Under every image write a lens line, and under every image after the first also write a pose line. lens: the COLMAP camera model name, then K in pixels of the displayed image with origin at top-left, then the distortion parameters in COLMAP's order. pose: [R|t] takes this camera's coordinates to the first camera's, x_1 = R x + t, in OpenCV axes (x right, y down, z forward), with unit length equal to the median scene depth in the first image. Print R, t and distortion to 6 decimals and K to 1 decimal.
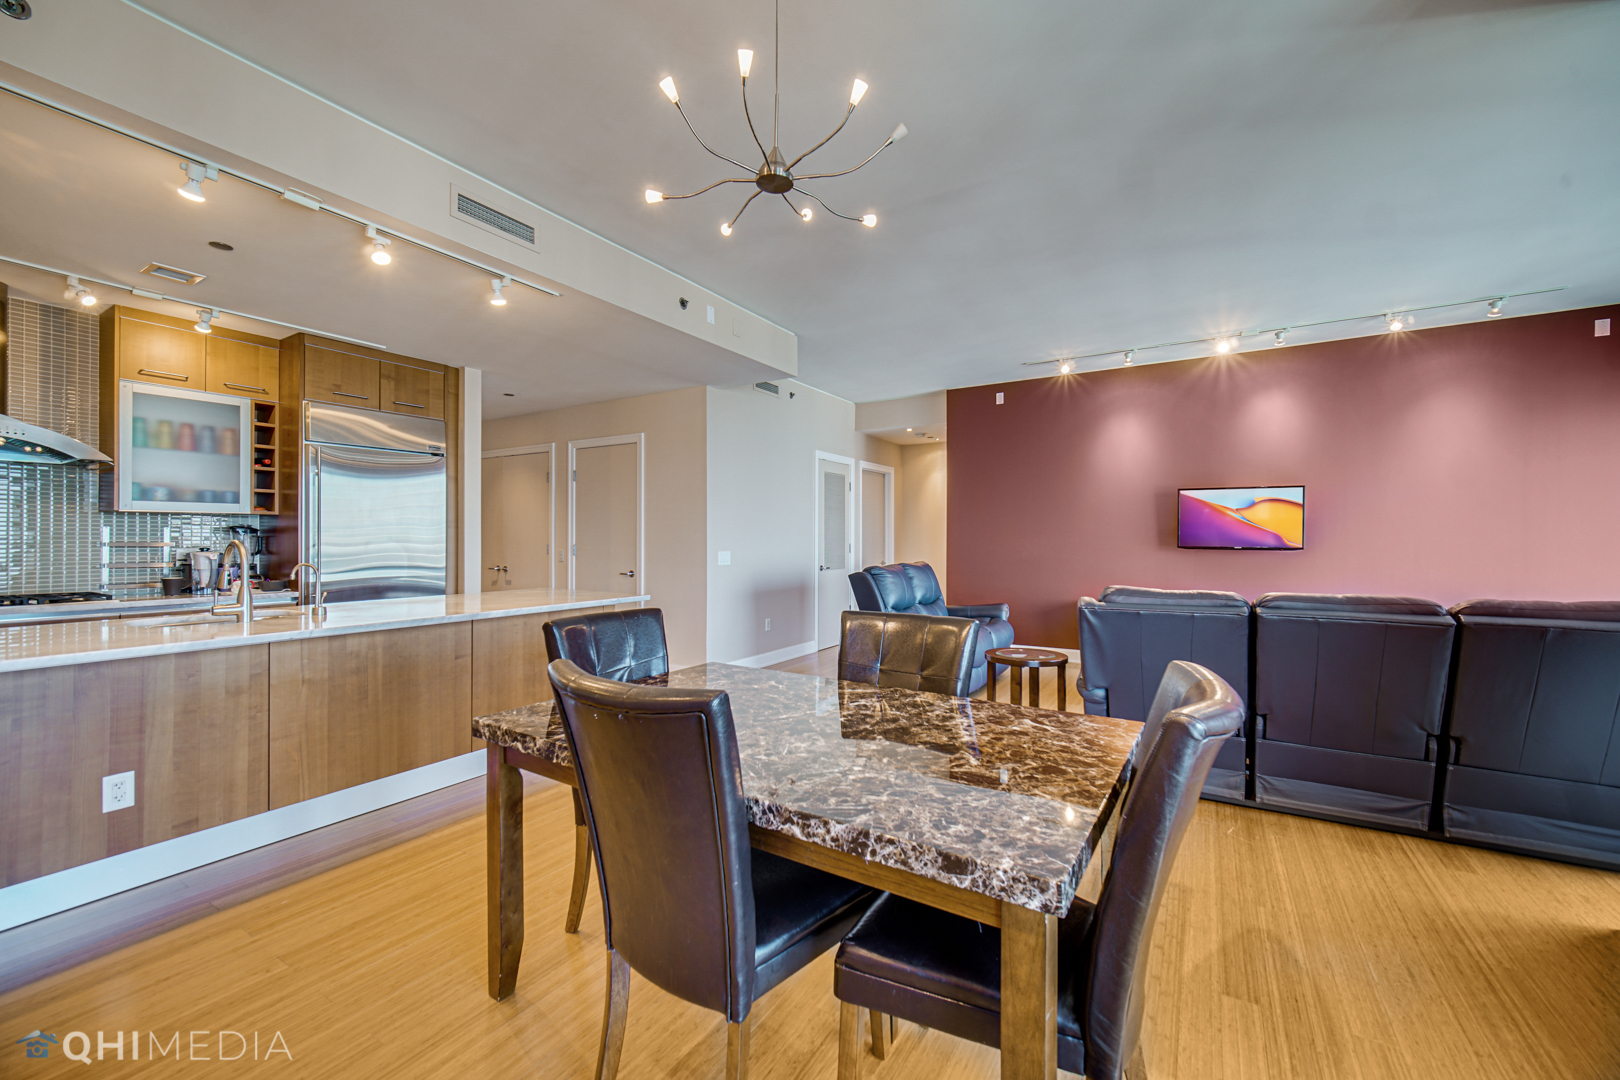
lens RADIAL K [[645.4, 0, 804.5], [0, 645.4, 532.0], [0, 0, 1]] dist [-0.003317, -0.000207]
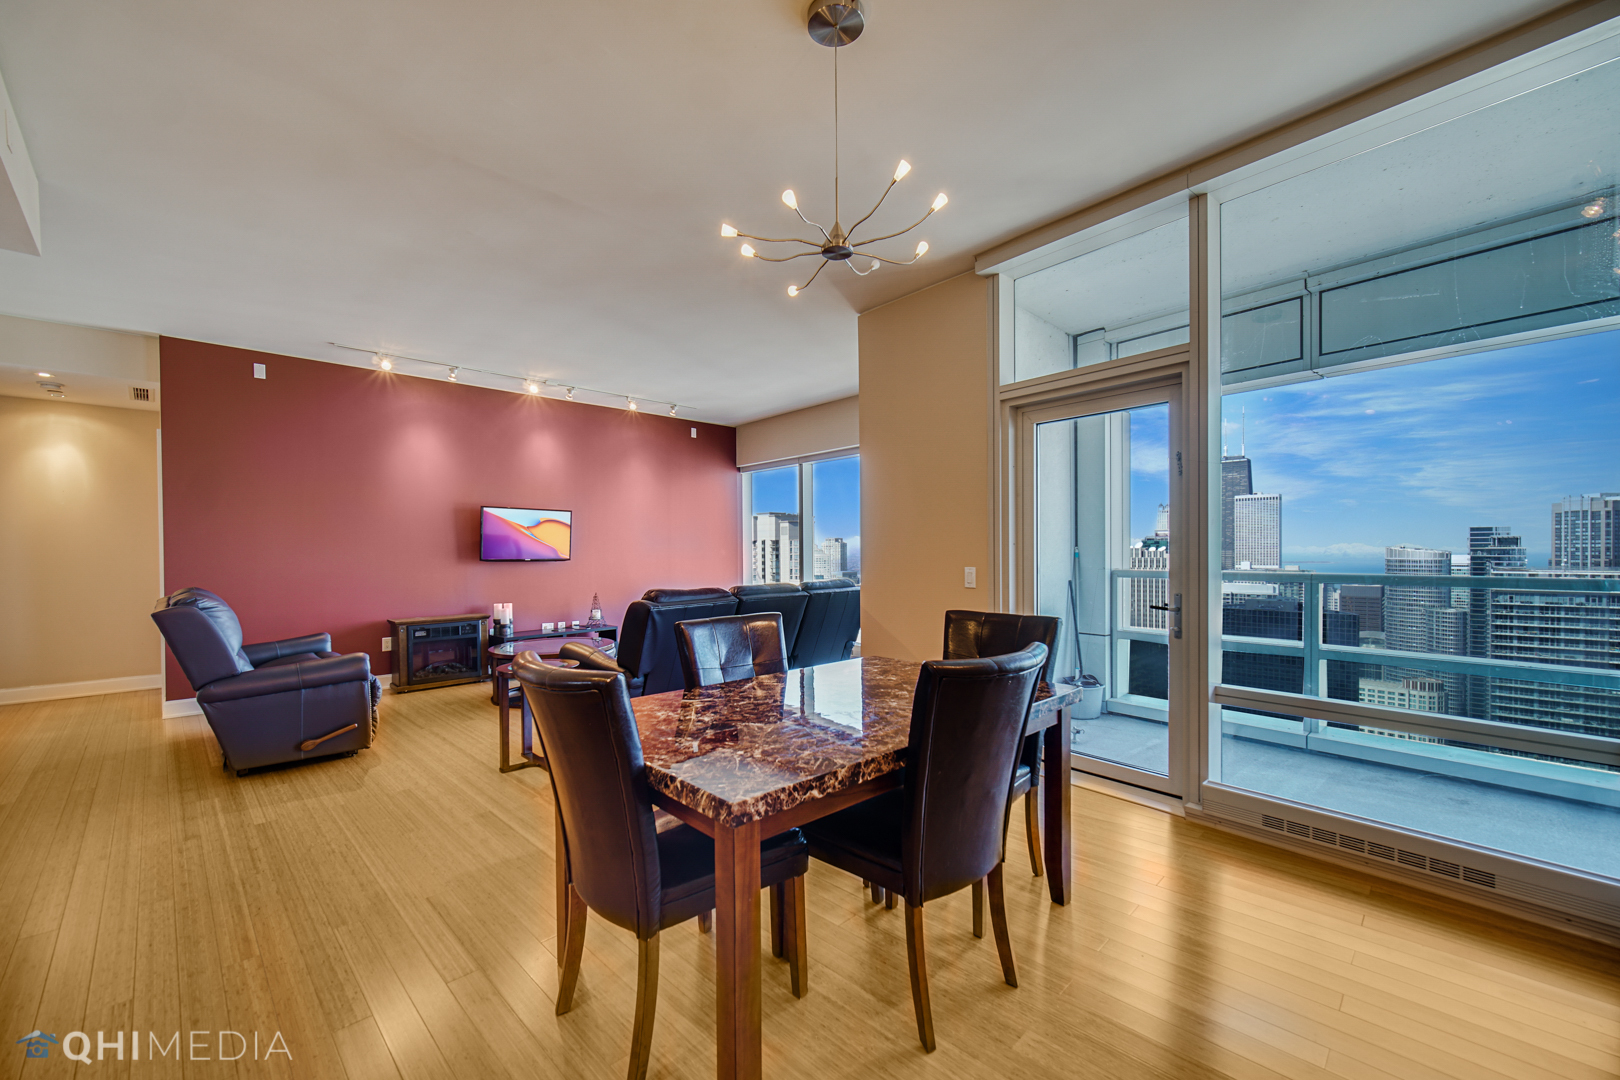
lens RADIAL K [[656.7, 0, 803.0], [0, 656.7, 554.8], [0, 0, 1]] dist [0.000102, 0.000493]
pose [[0.240370, -0.008434, 0.970645, -0.503336], [-0.004389, 0.999943, 0.009775, 0.001788], [-0.970671, -0.006610, 0.240319, 0.303516]]
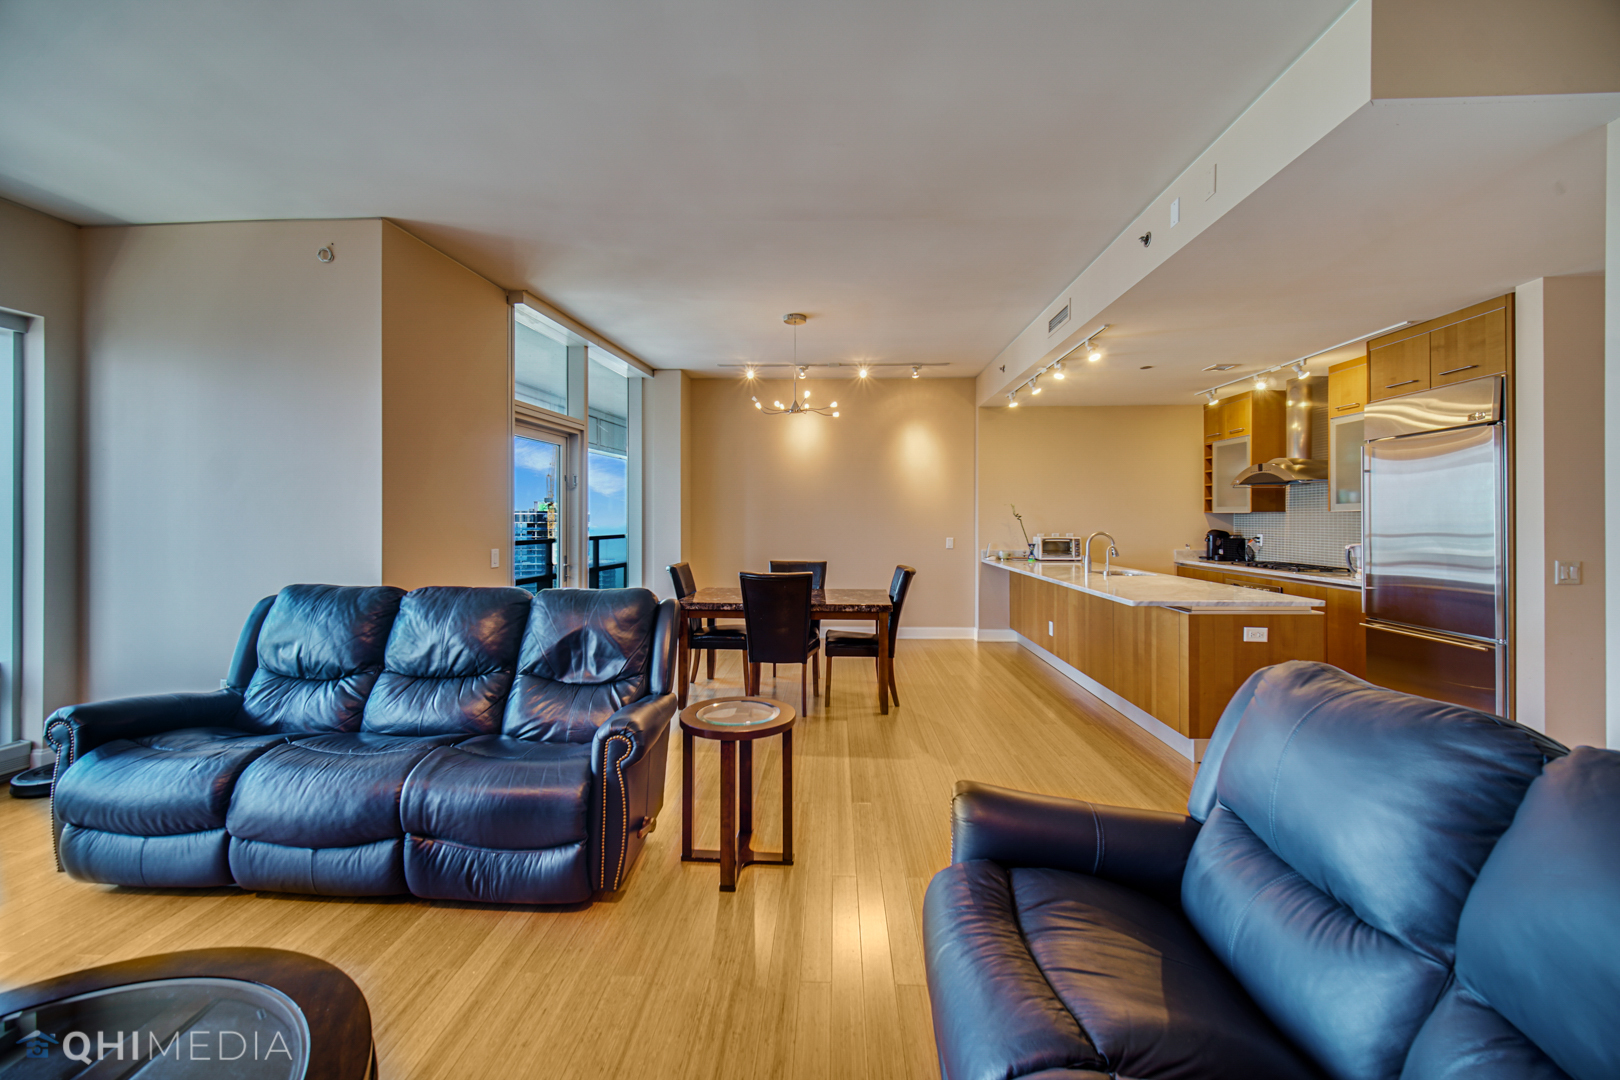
lens RADIAL K [[645.4, 0, 804.5], [0, 645.4, 532.0], [0, 0, 1]] dist [-0.003317, -0.000207]
pose [[-0.874119, 0.010591, -0.485597, 0.559397], [0.003860, 0.999882, 0.014859, -0.012366], [0.485697, 0.011114, -0.874056, 1.481845]]
